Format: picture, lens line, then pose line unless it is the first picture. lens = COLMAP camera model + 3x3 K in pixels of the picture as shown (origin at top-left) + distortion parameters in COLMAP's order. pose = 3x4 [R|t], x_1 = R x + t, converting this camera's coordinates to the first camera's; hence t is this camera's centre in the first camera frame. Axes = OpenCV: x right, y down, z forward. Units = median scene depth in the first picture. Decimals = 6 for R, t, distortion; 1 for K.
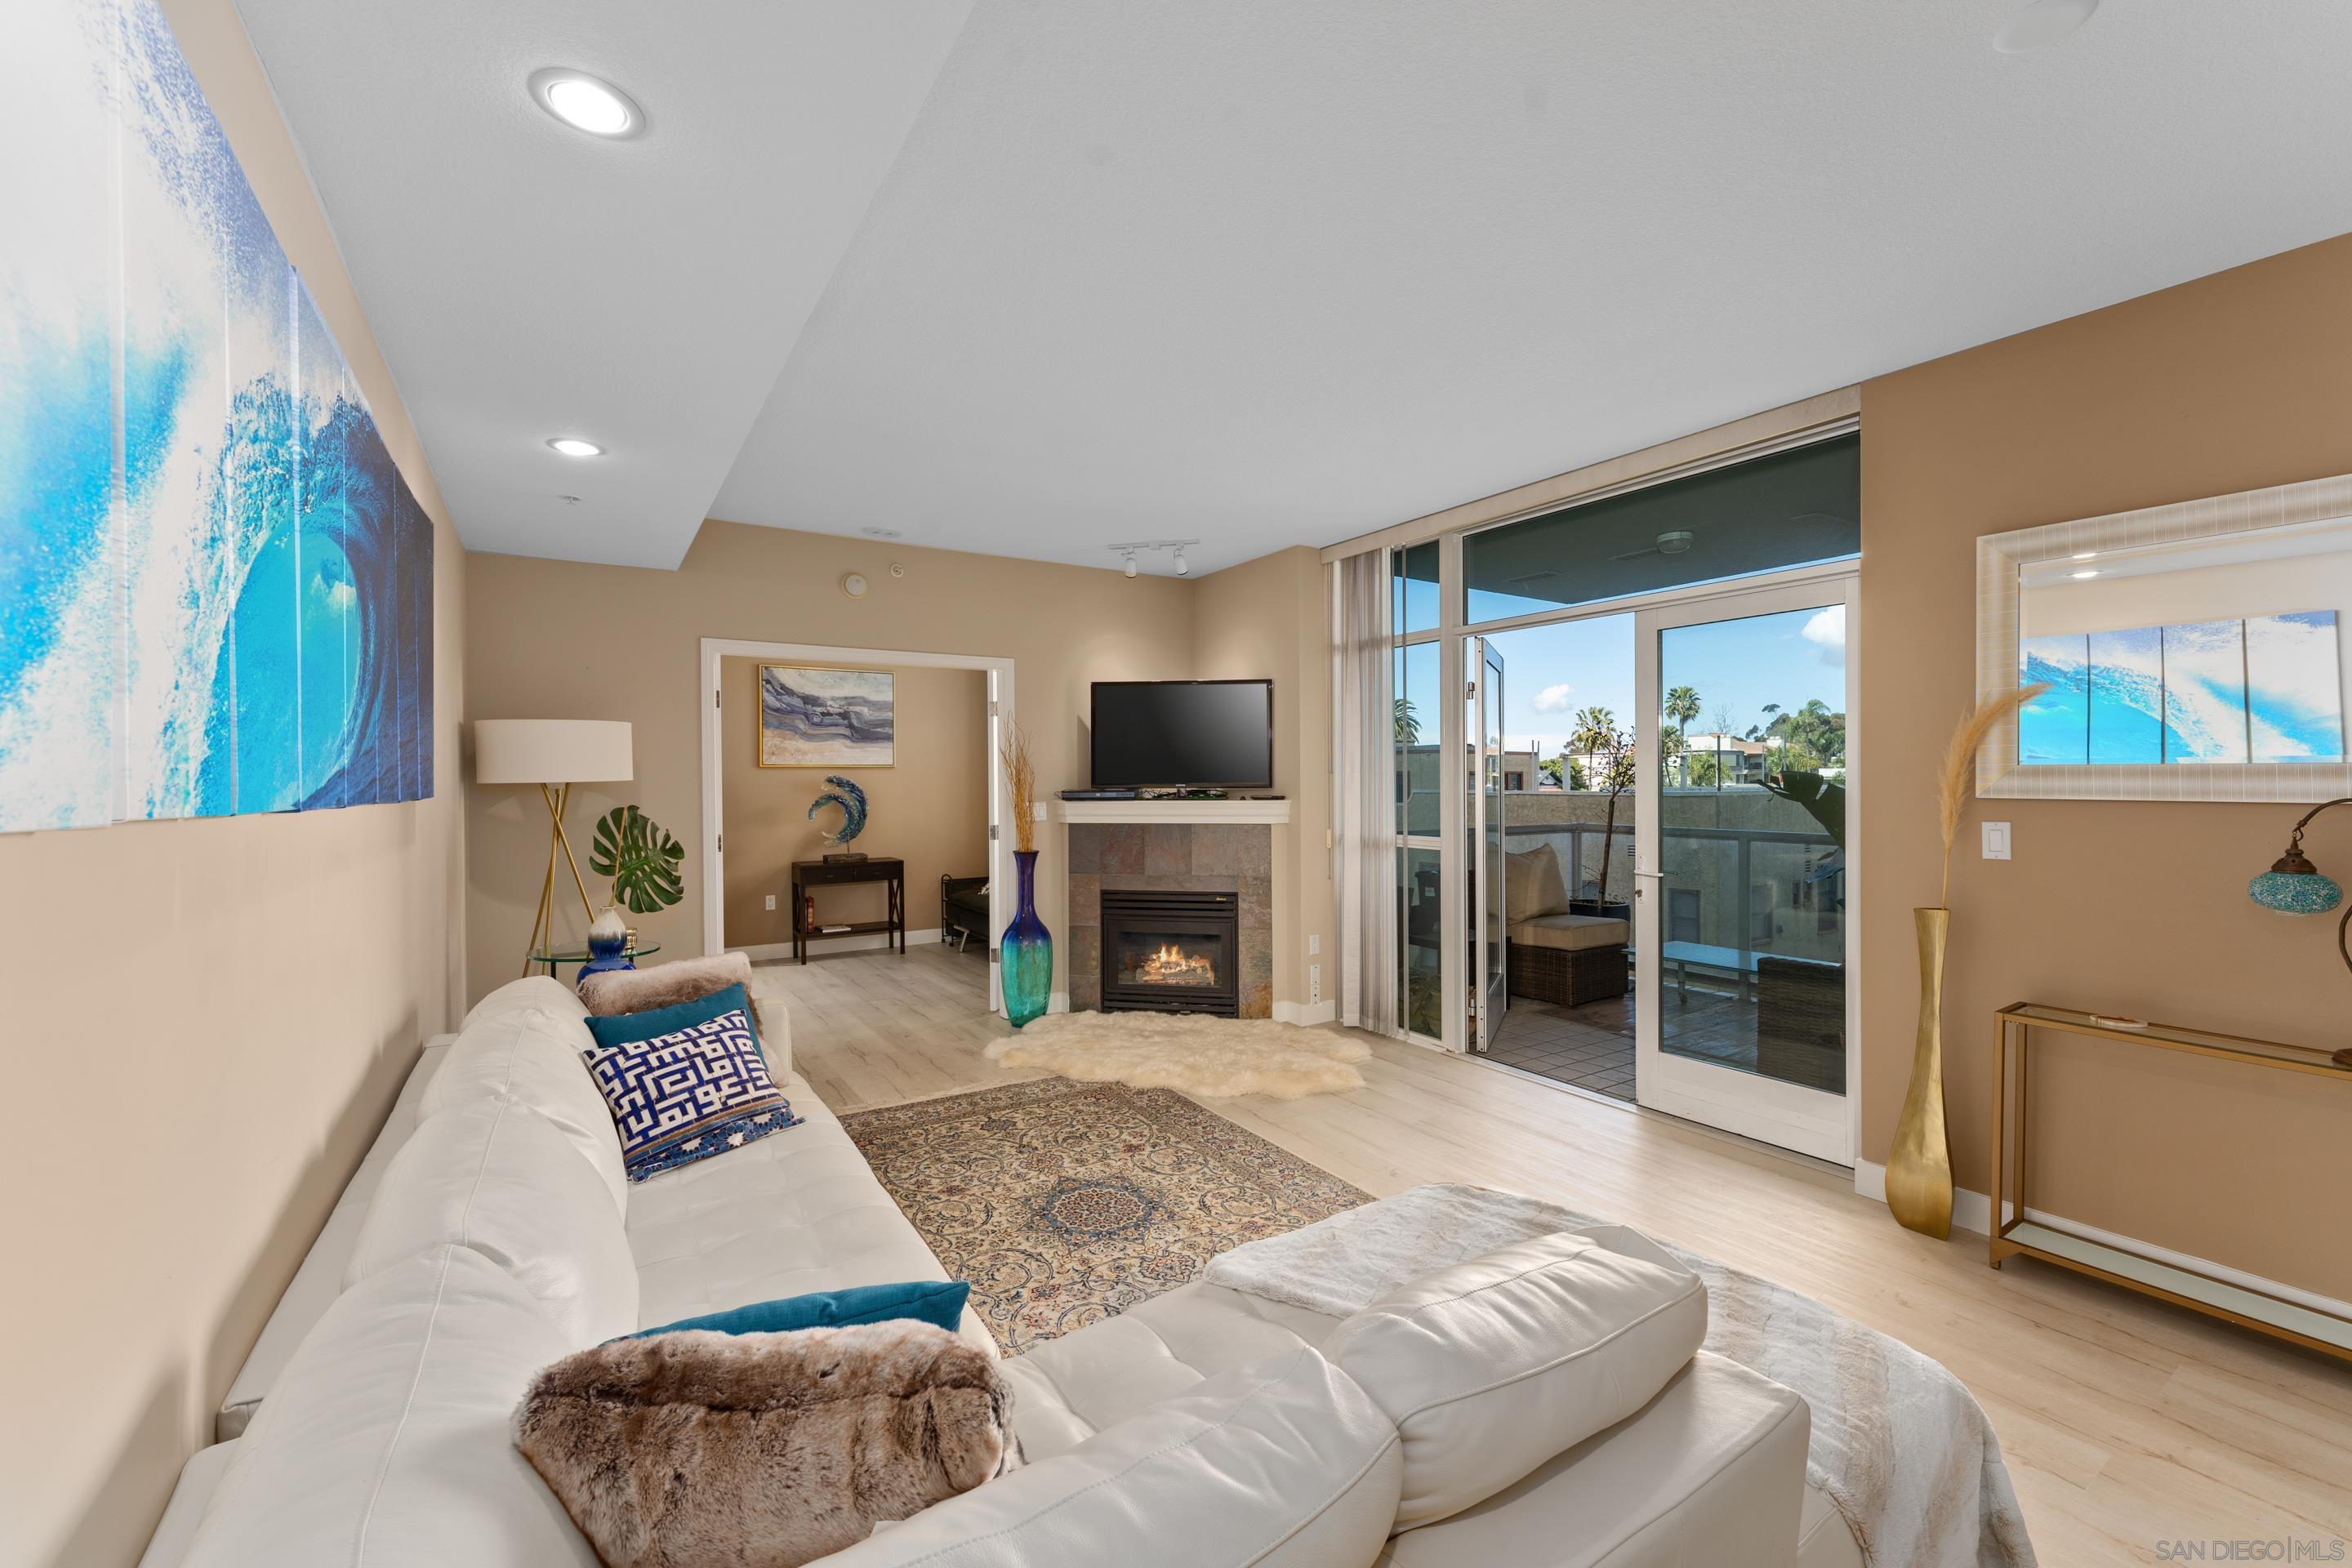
lens RADIAL K [[948.2, 0, 1187.0], [0, 948.2, 788.2], [0, 0, 1]] dist [-0.000426, -0.000963]
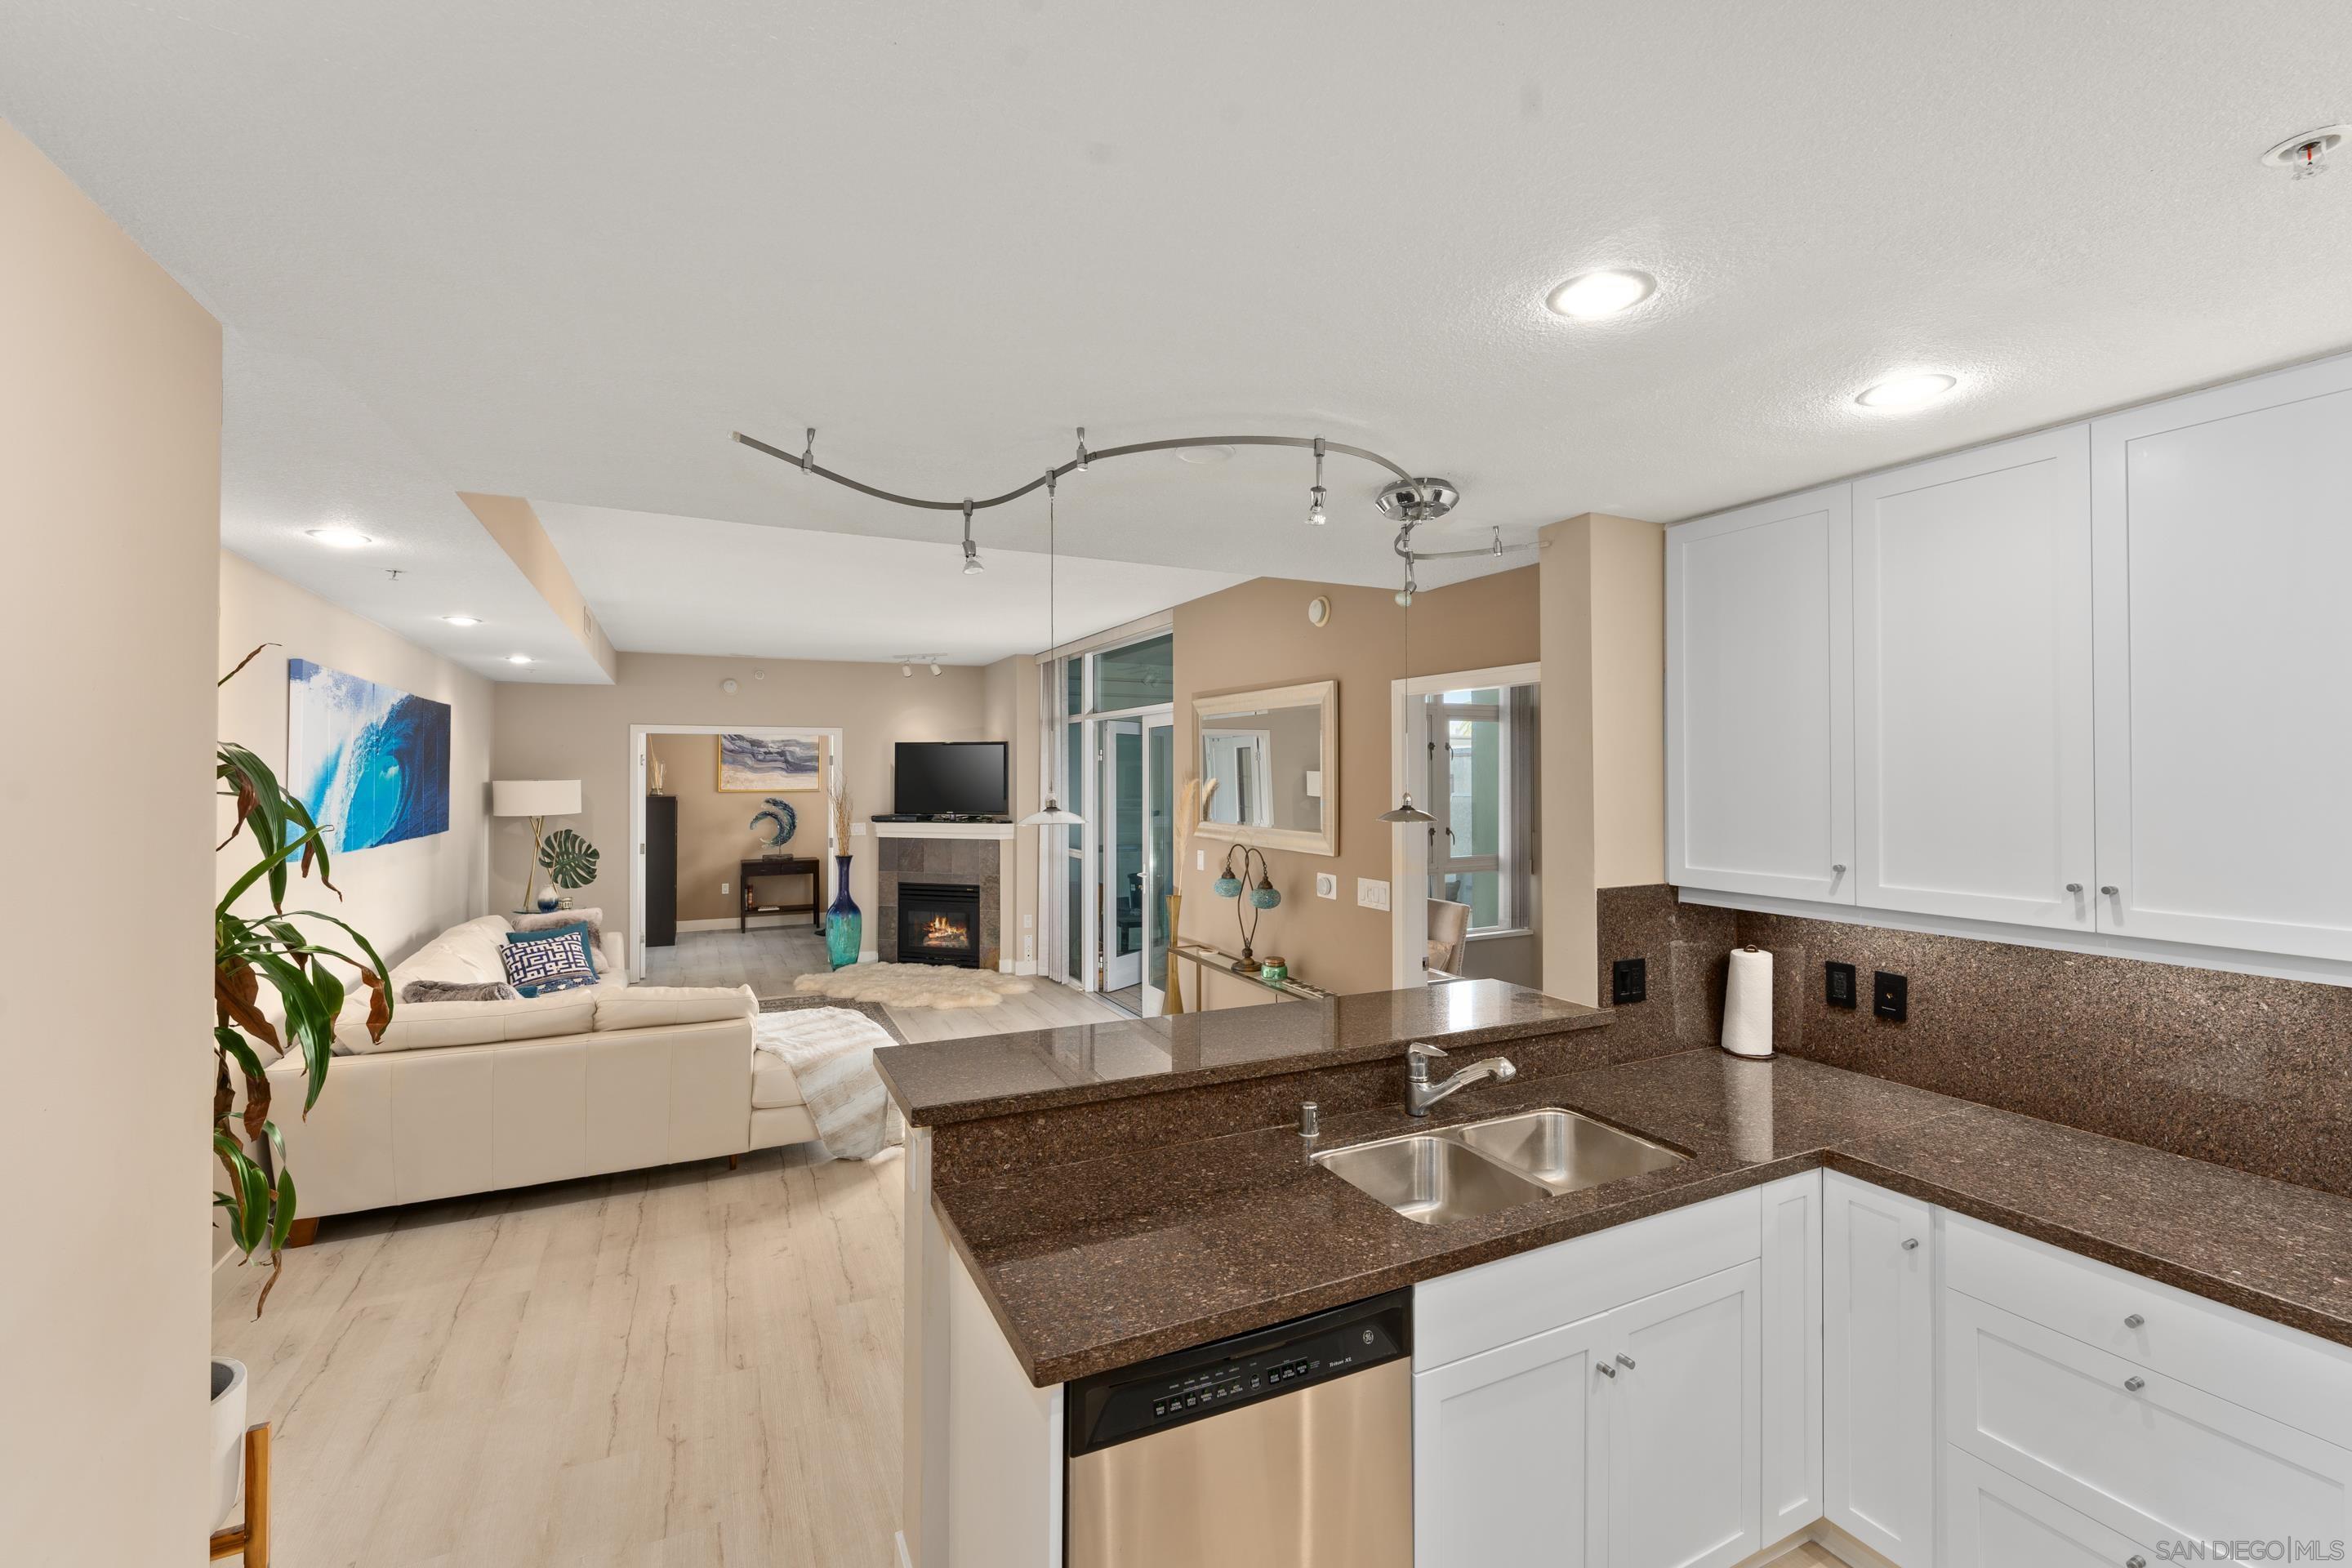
lens RADIAL K [[992.9, 0, 1182.5], [0, 992.9, 765.0], [0, 0, 1]] dist [-0.004354, 0.000043]
pose [[0.992661, 0.001872, -0.120920, 0.558742], [-0.004193, 0.999812, -0.018943, -0.050895], [0.120861, 0.019311, 0.992482, -0.511929]]
